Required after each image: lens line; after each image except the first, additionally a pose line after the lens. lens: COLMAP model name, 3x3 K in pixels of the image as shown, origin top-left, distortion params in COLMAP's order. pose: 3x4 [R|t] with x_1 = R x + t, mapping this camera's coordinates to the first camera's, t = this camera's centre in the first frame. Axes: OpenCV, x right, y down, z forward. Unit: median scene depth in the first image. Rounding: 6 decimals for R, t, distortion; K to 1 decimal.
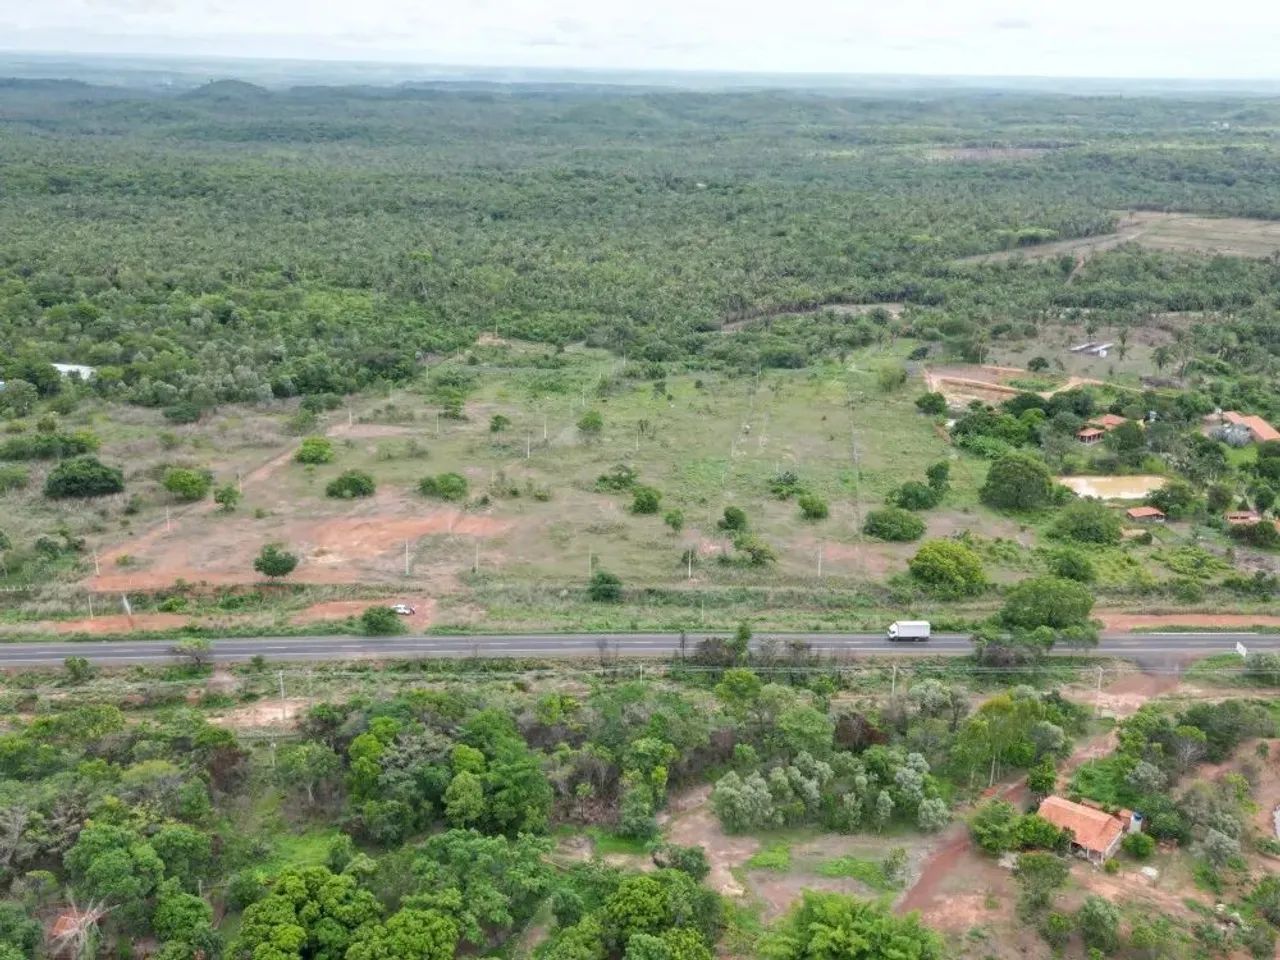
lens RADIAL K [[1278.7, 0, 640.0], [0, 1278.7, 480.0], [0, 0, 1]] dist [0.112892, -0.195609]
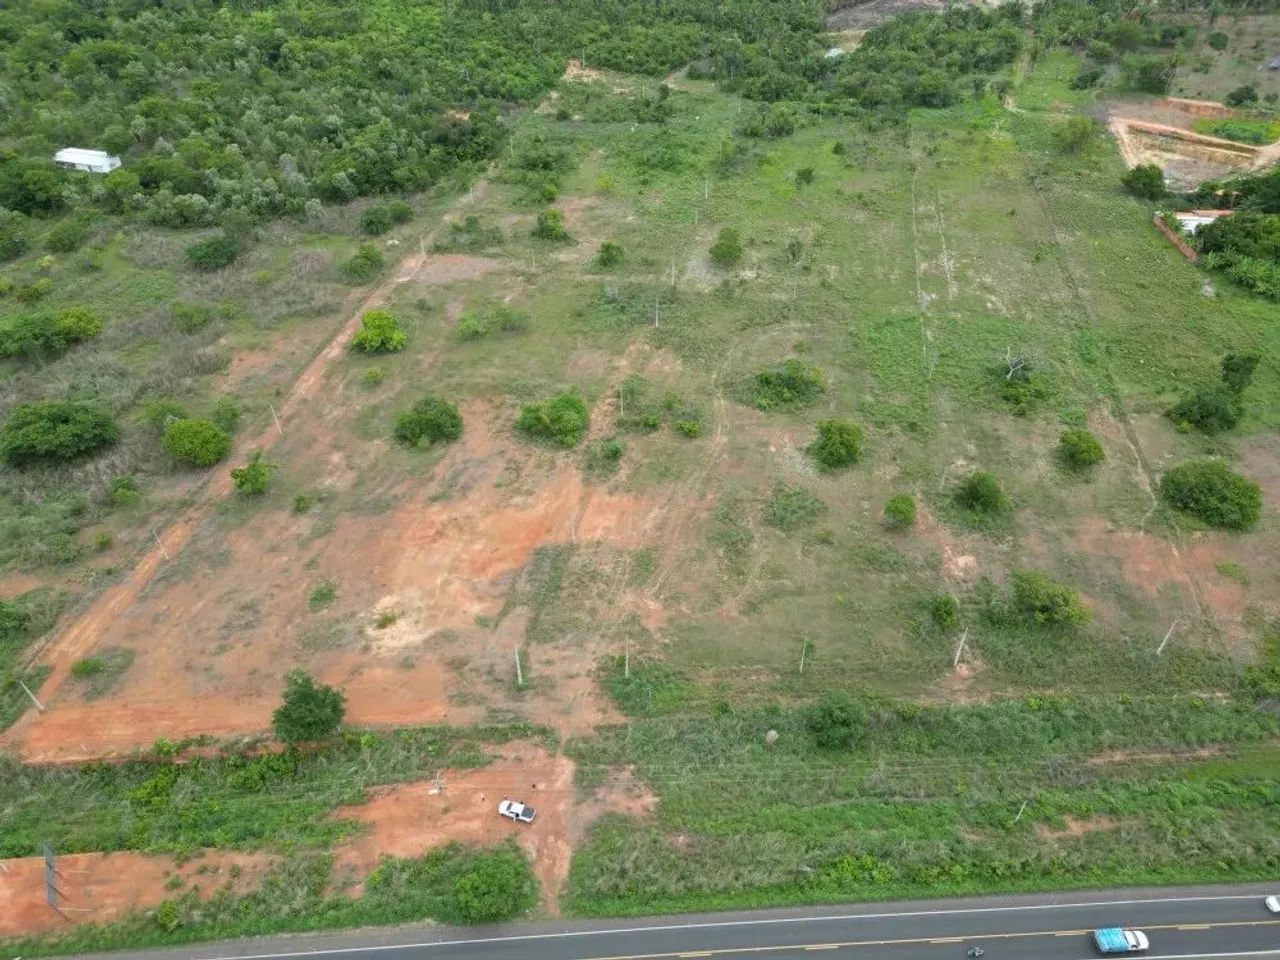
lens RADIAL K [[895.0, 0, 640.0], [0, 895.0, 480.0], [0, 0, 1]] dist [0.051174, -0.034845]
pose [[0.999185, -0.009608, -0.039211, -0.066369], [0.024717, 0.913535, 0.406008, -0.129479], [0.031920, -0.406646, 0.913028, 0.407879]]
